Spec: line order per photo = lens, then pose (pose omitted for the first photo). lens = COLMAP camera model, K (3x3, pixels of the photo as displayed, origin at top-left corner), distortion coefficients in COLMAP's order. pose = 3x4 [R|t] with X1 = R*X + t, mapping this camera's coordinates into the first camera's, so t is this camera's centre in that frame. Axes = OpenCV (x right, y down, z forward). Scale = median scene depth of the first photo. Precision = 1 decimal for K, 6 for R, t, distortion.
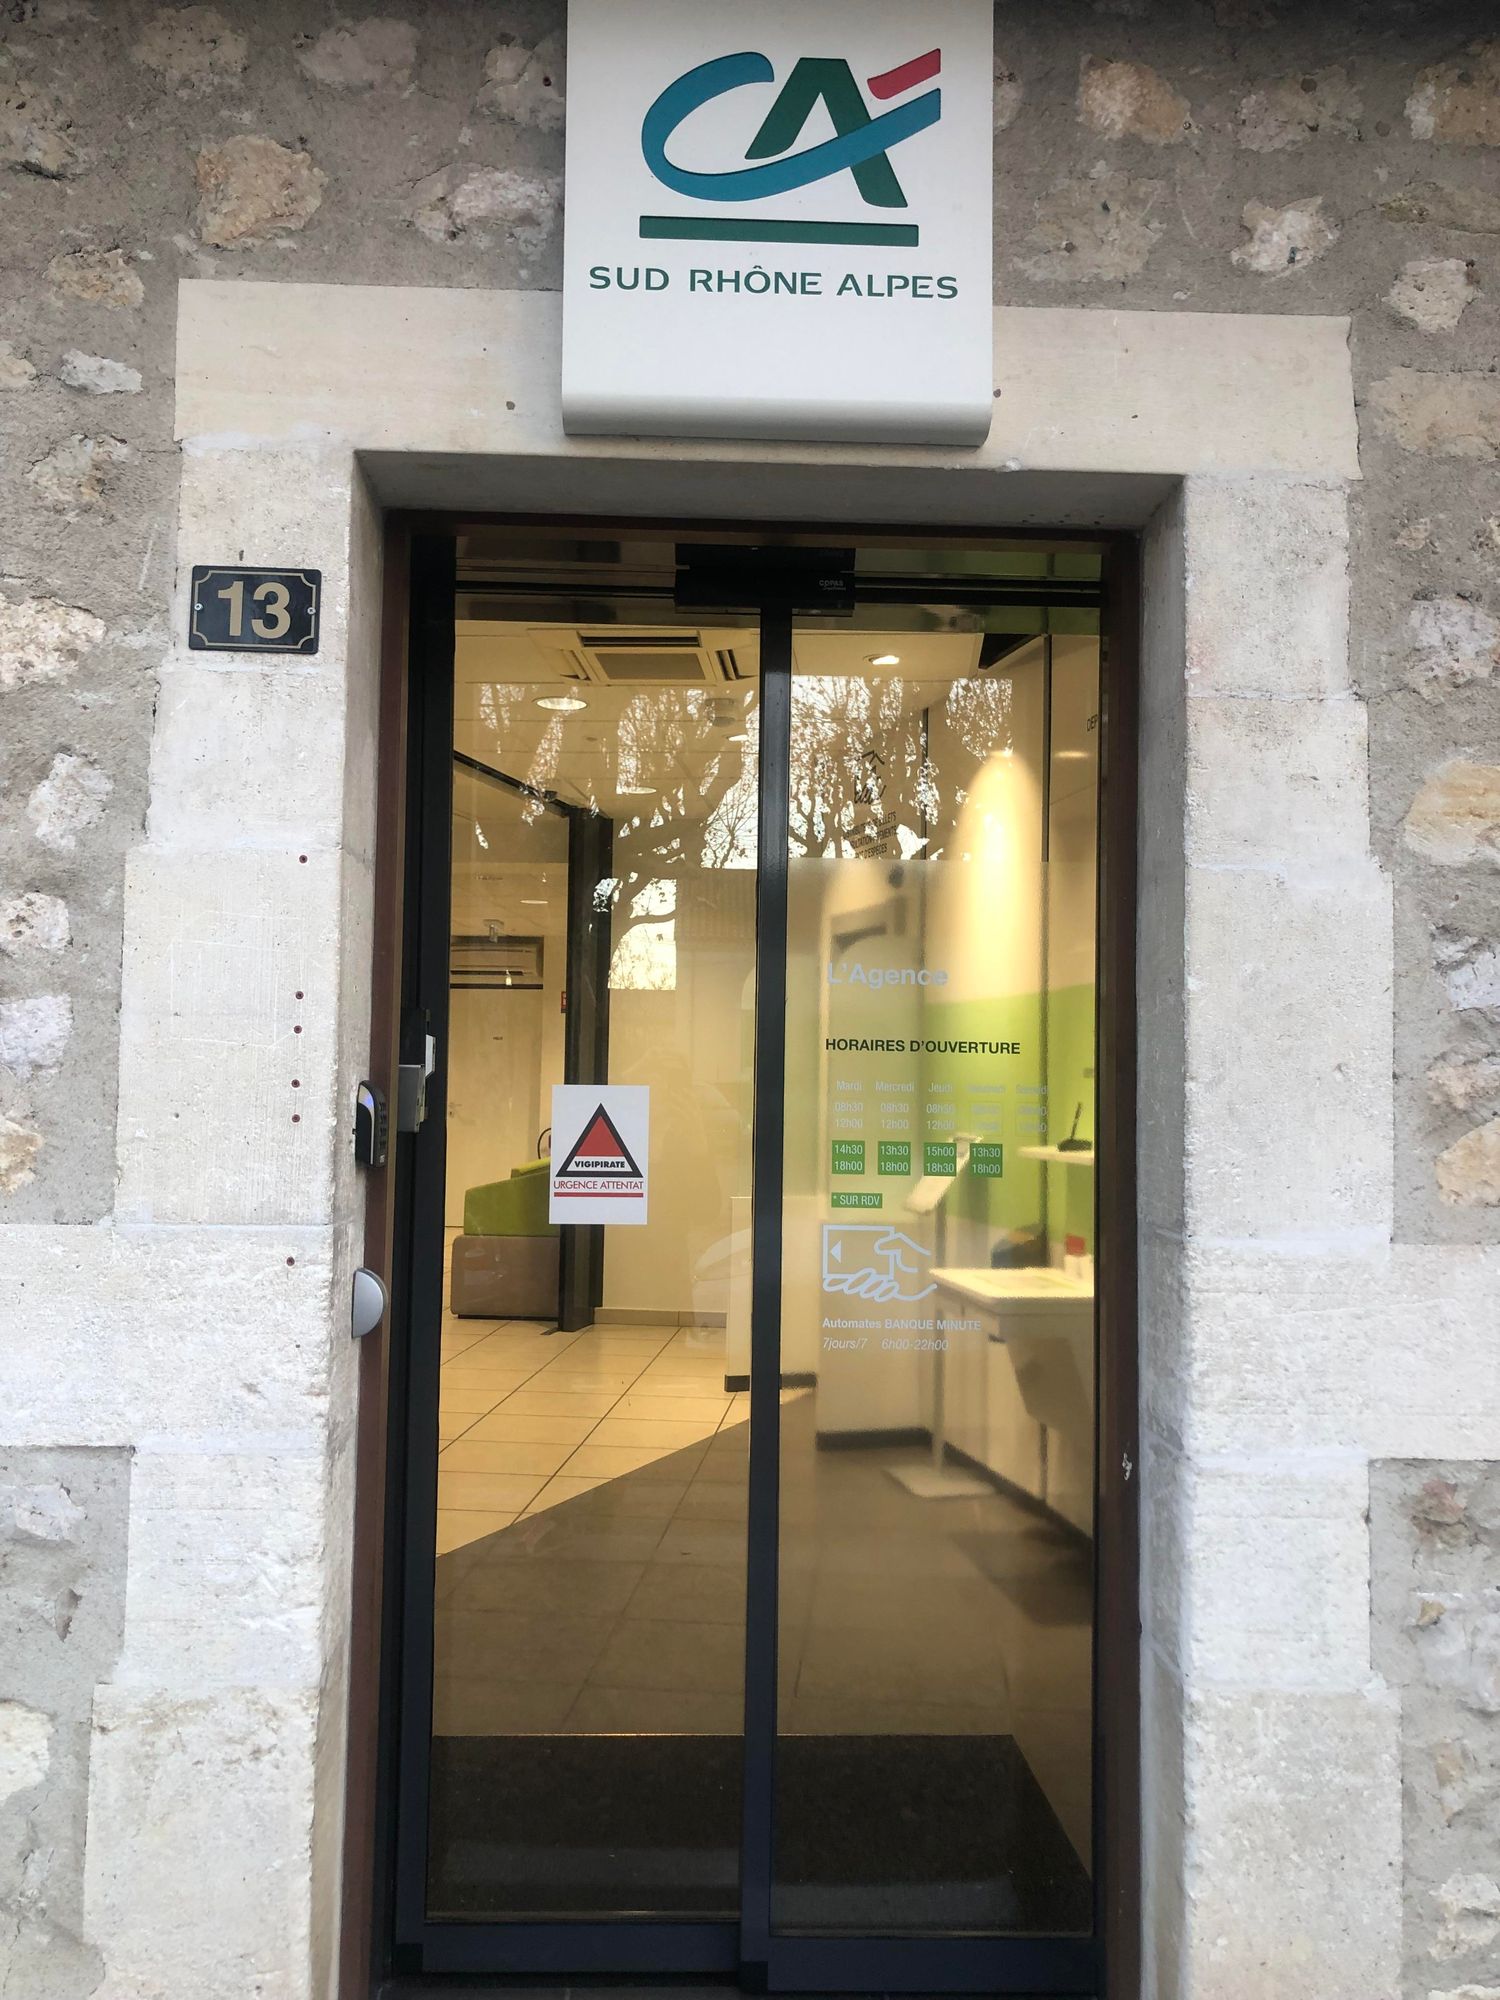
lens RADIAL K [[1671.0, 0, 750.0], [0, 1671.0, 996.4], [0, 0, 1]] dist [-0.004854, -0.001452]
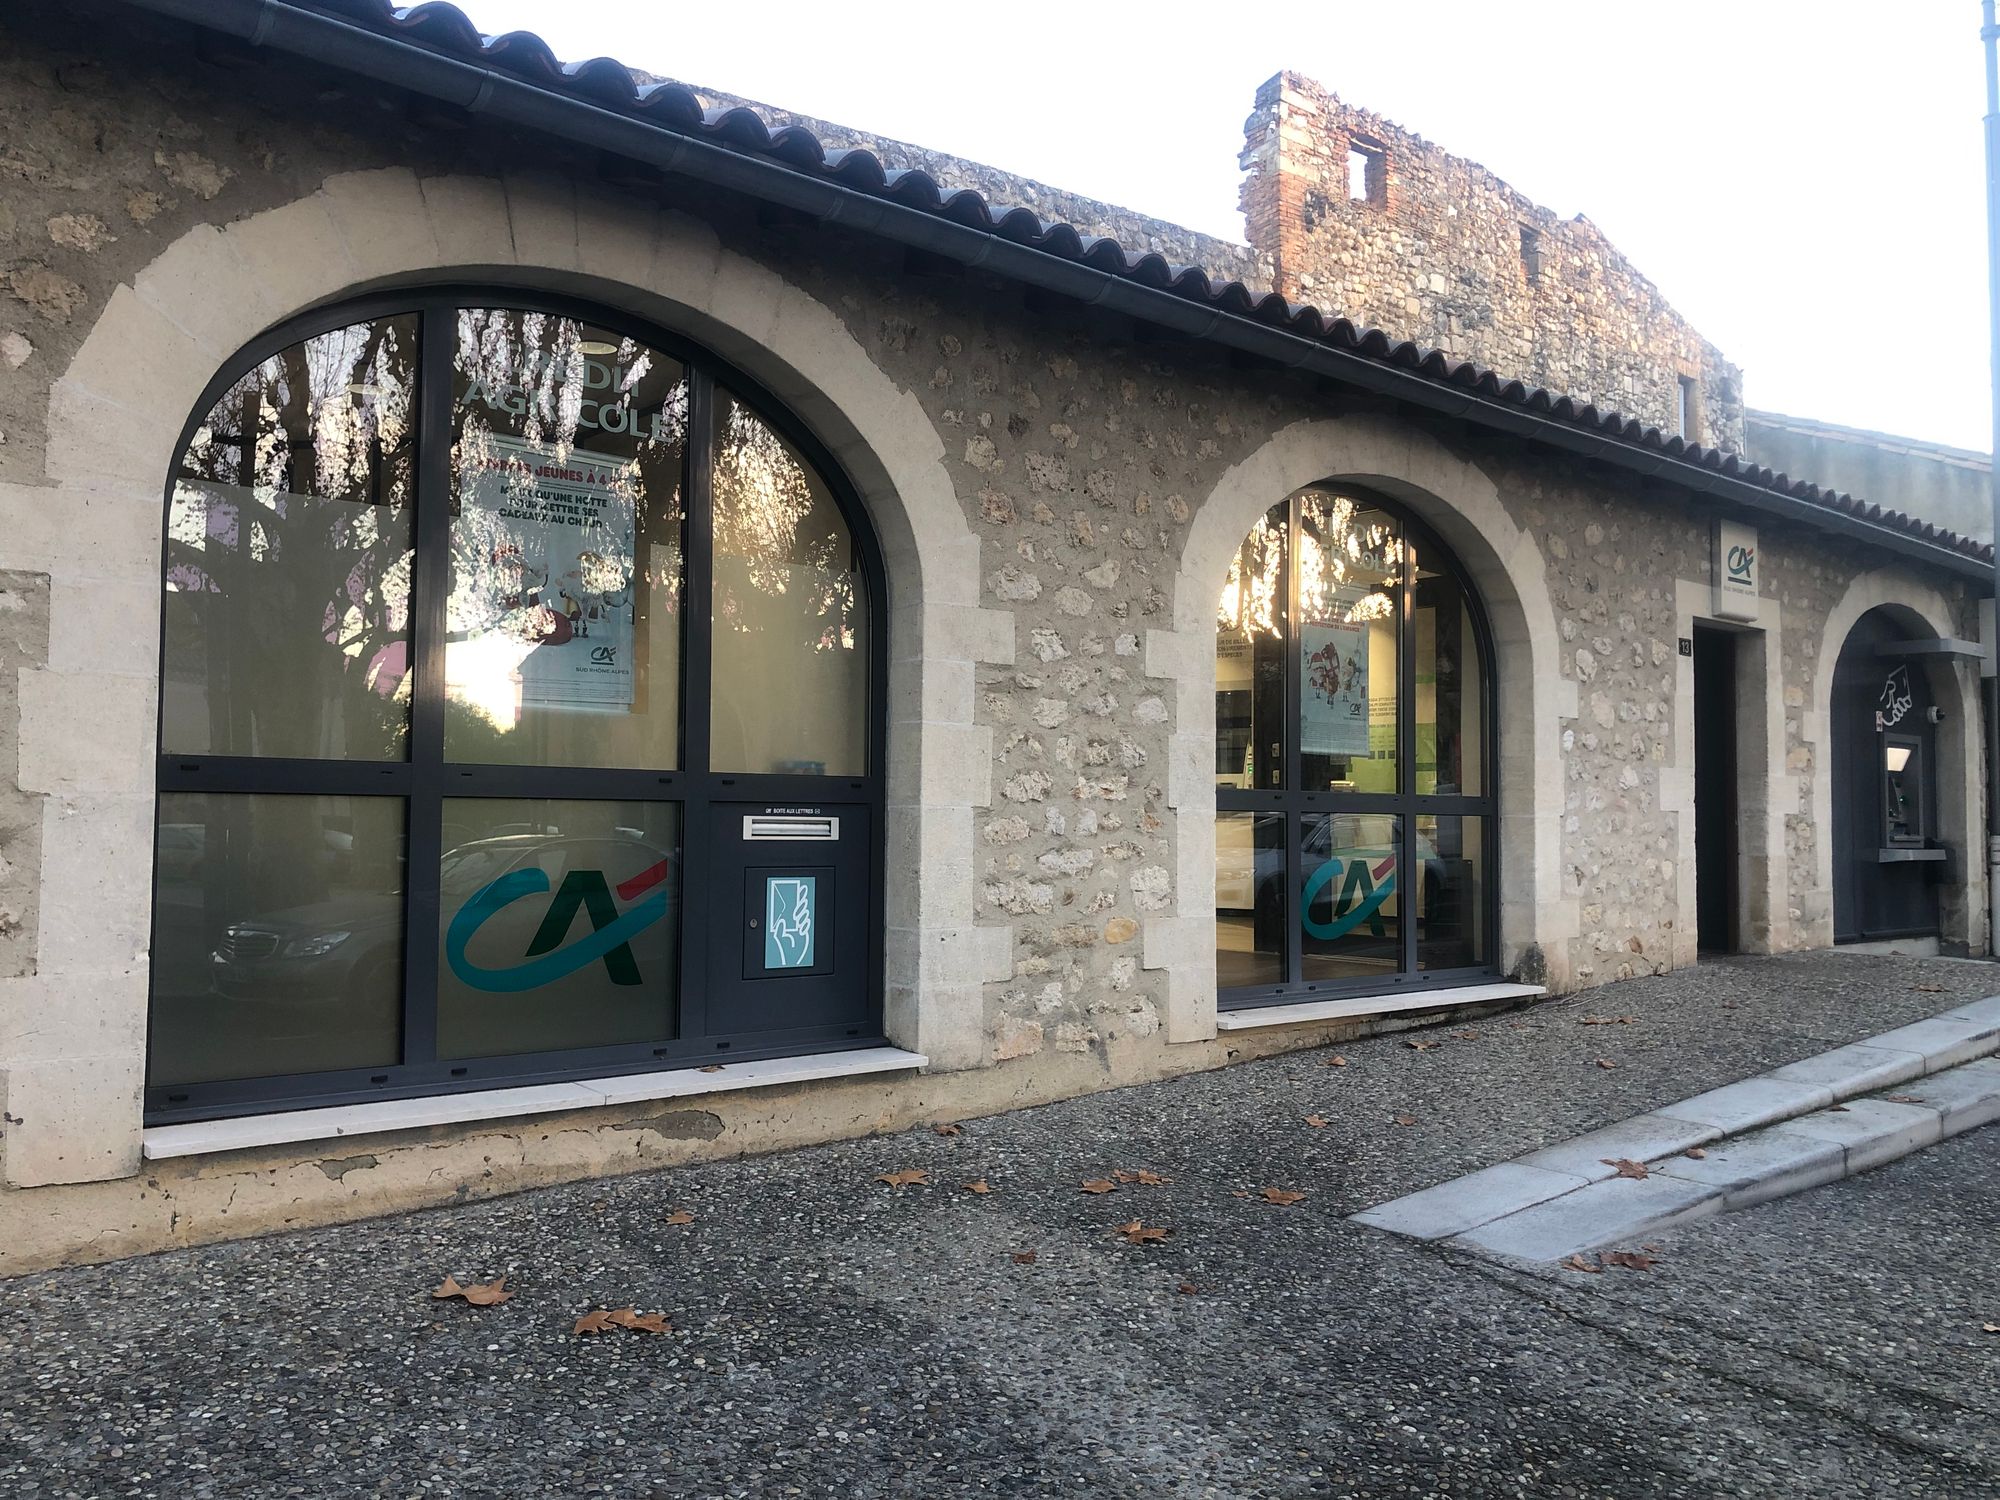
lens RADIAL K [[1671.0, 0, 1000.6], [0, 1671.0, 750.9], [0, 0, 1]] dist [-0.004854, -0.001452]
pose [[0.780989, 0.022541, 0.624138, -4.992467], [-0.019055, 0.999743, -0.012262, 0.178876], [-0.624254, -0.002317, 0.781218, -1.621951]]
